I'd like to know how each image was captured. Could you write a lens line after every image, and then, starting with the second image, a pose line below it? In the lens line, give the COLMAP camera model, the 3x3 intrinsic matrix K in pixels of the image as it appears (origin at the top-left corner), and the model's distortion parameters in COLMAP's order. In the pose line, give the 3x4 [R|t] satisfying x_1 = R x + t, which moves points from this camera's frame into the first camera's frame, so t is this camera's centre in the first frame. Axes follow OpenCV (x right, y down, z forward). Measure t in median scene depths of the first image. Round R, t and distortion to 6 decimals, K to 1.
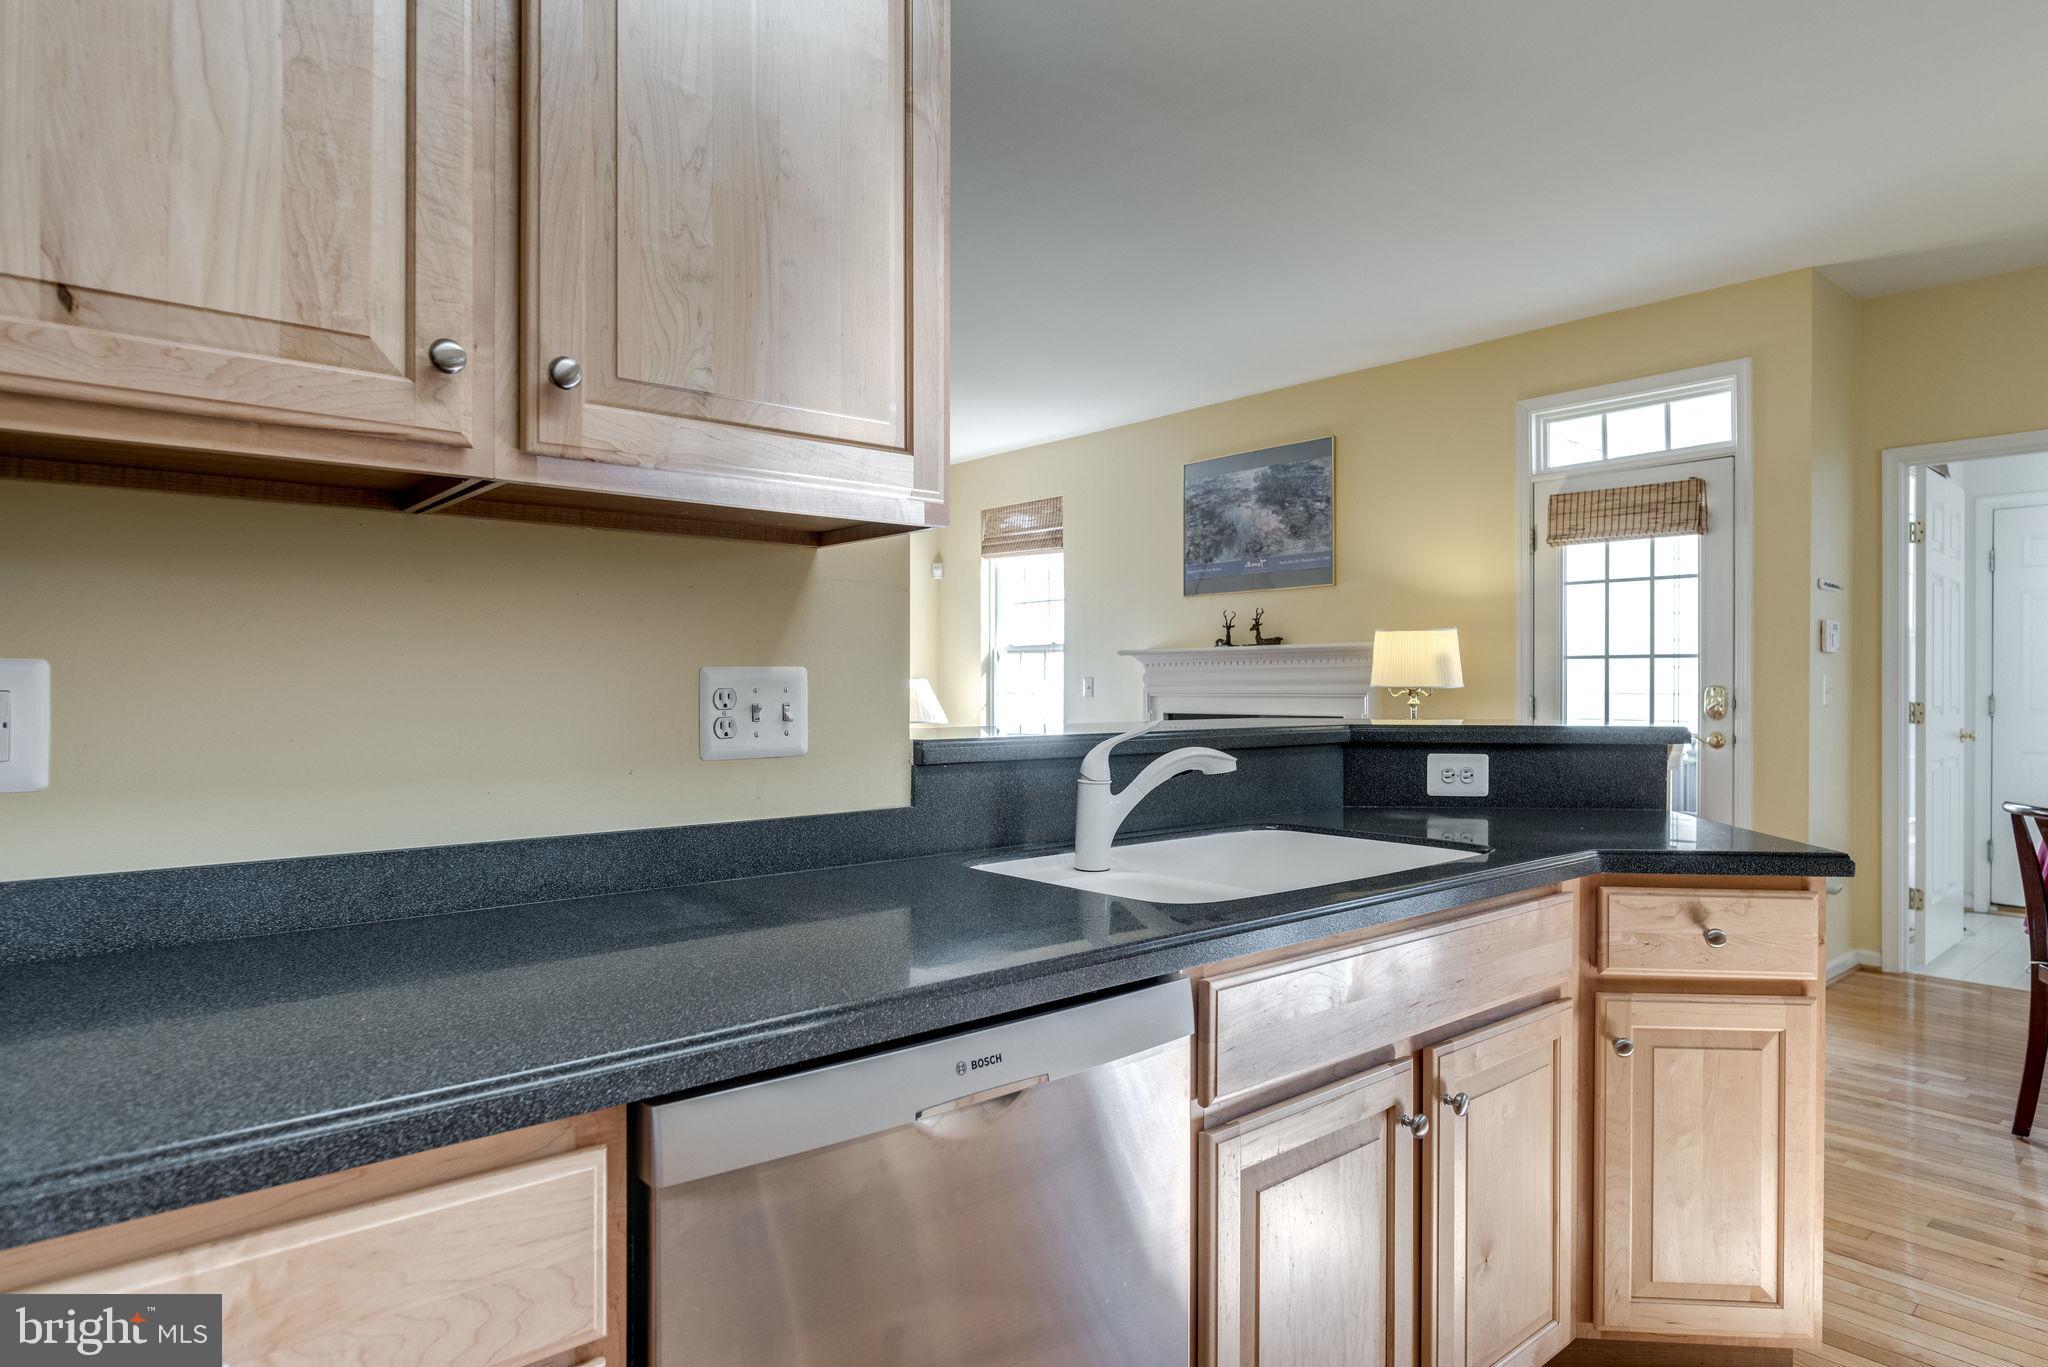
lens RADIAL K [[1172.6, 0, 1038.3], [0, 1172.6, 686.9], [0, 0, 1]] dist [-0.002679, -0.001710]
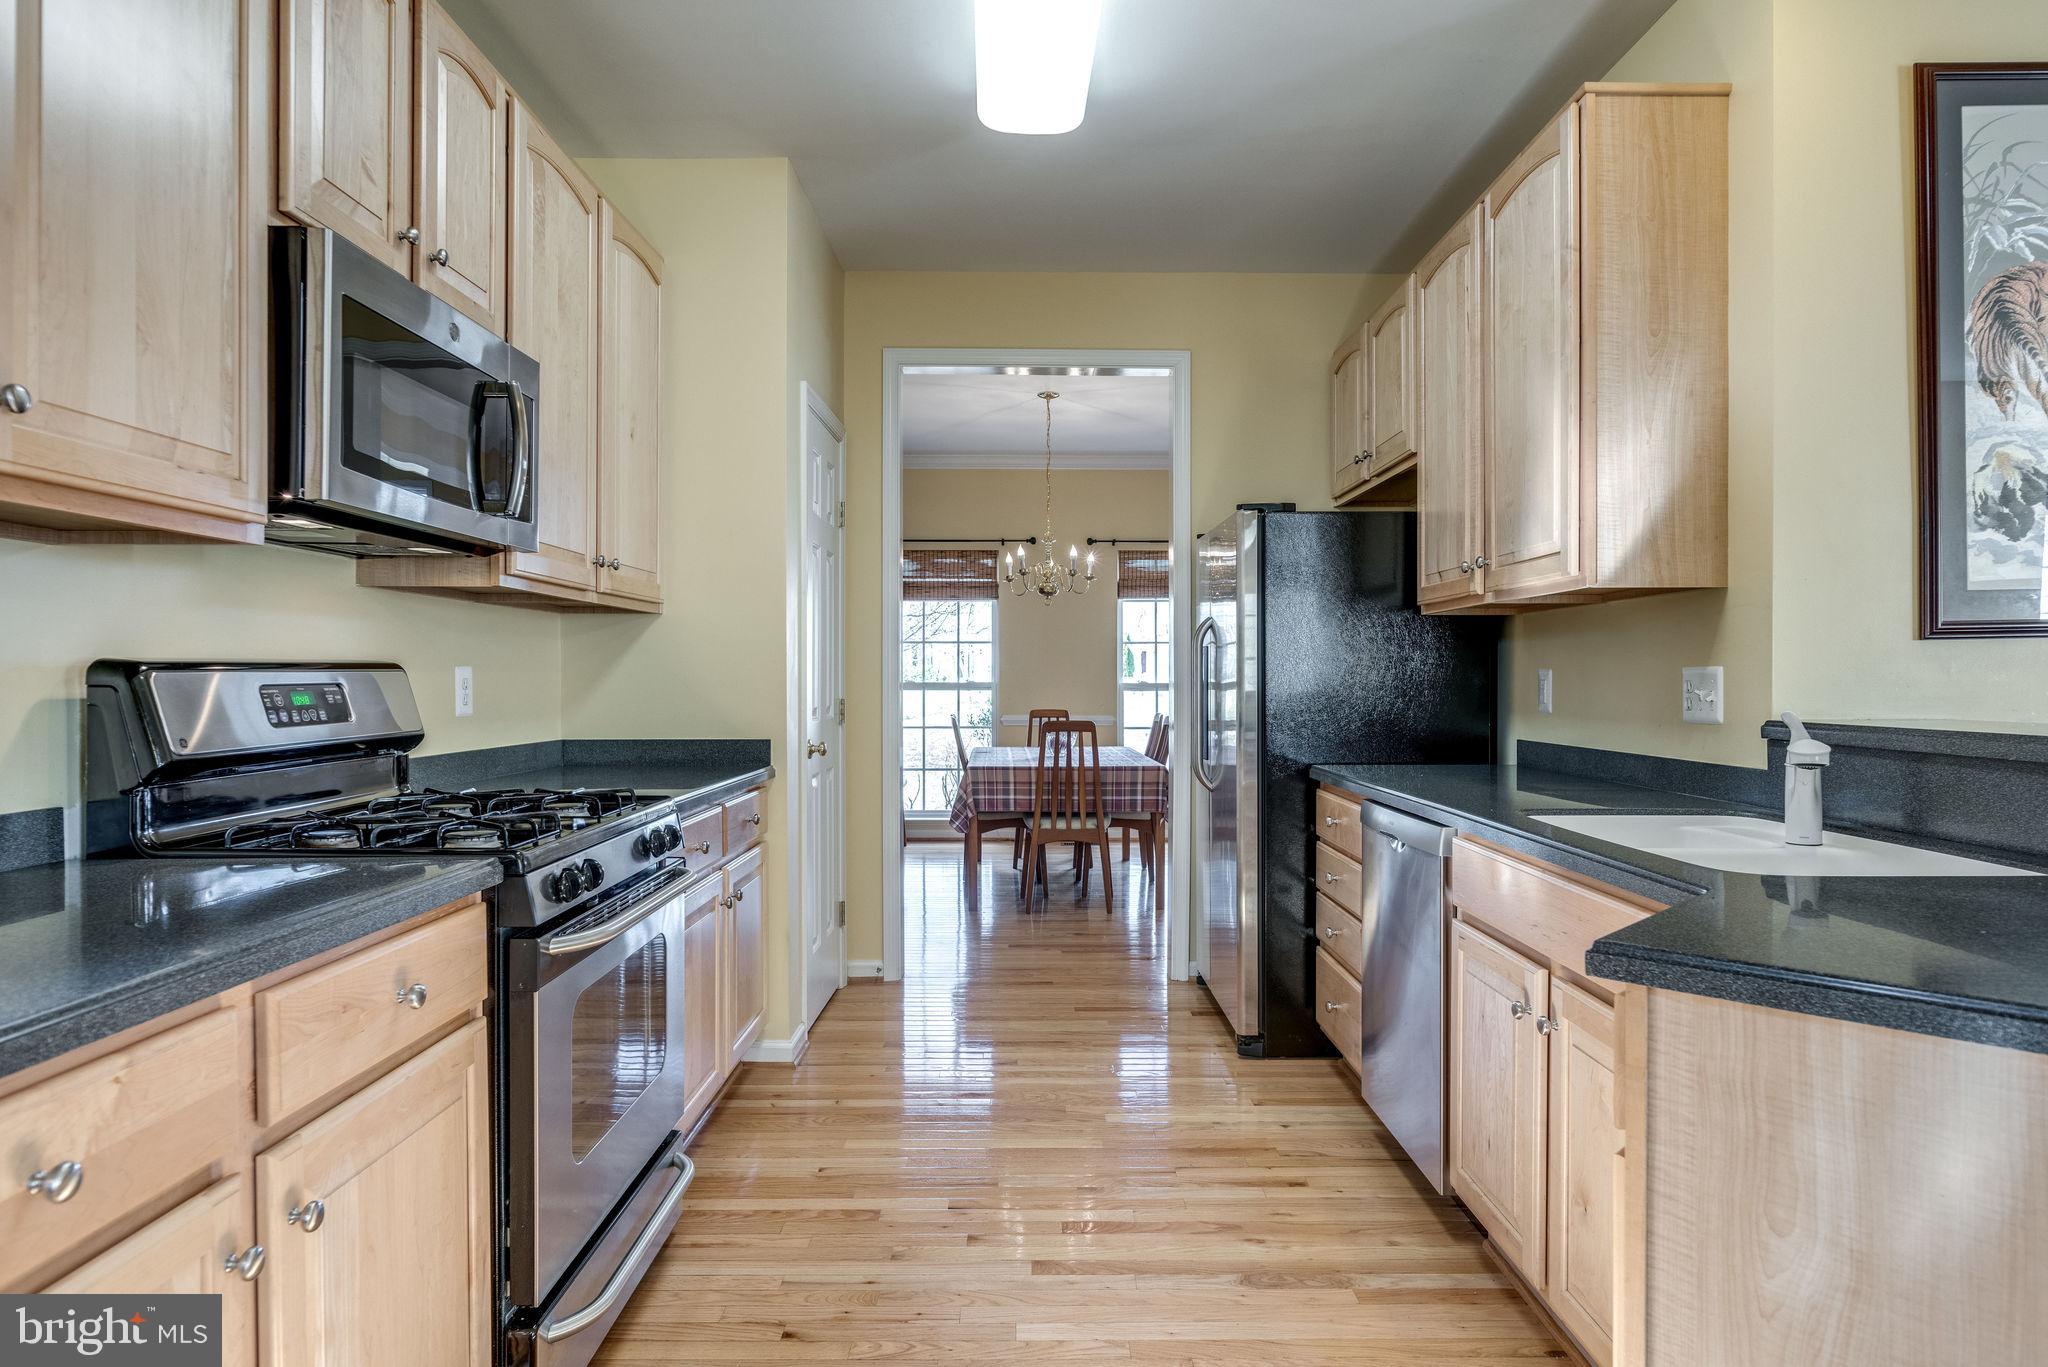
lens RADIAL K [[1172.6, 0, 1030.8], [0, 1172.6, 688.9], [0, 0, 1]] dist [-0.002679, -0.001710]
pose [[-0.649467, 0.004858, -0.760374, 0.553479], [-0.001942, 0.999966, 0.008047, 0.000680], [0.760387, 0.006703, -0.649436, 0.471000]]
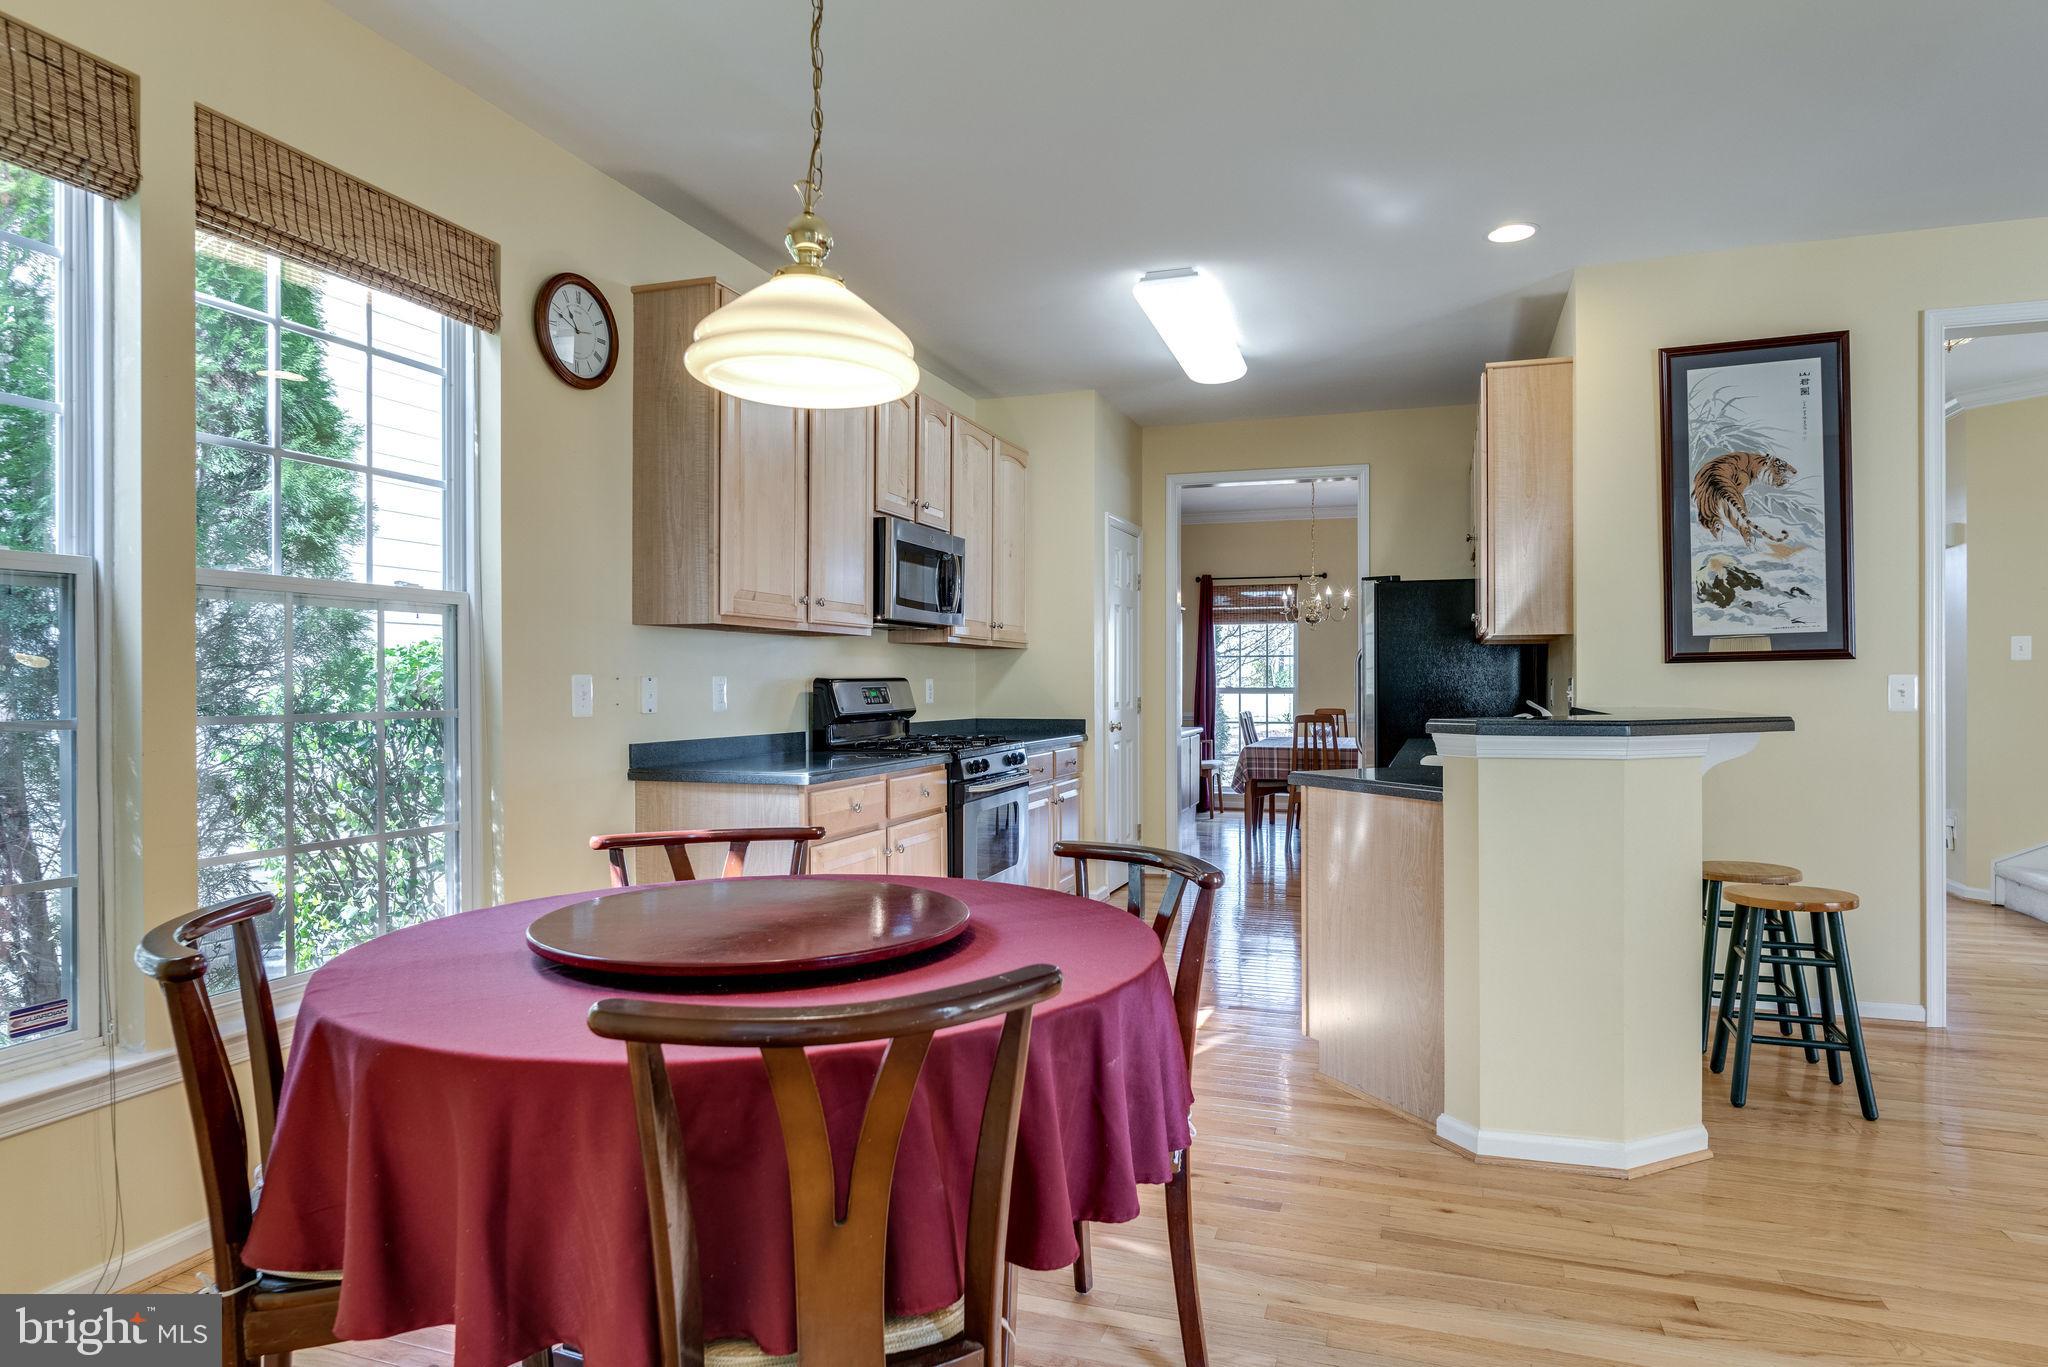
lens RADIAL K [[1172.6, 0, 1028.0], [0, 1172.6, 686.8], [0, 0, 1]] dist [-0.002679, -0.001710]
pose [[-0.866718, -0.000671, -0.498798, 0.815349], [-0.001668, 0.999997, 0.001552, 0.000778], [0.498796, 0.002177, -0.866717, 0.986474]]
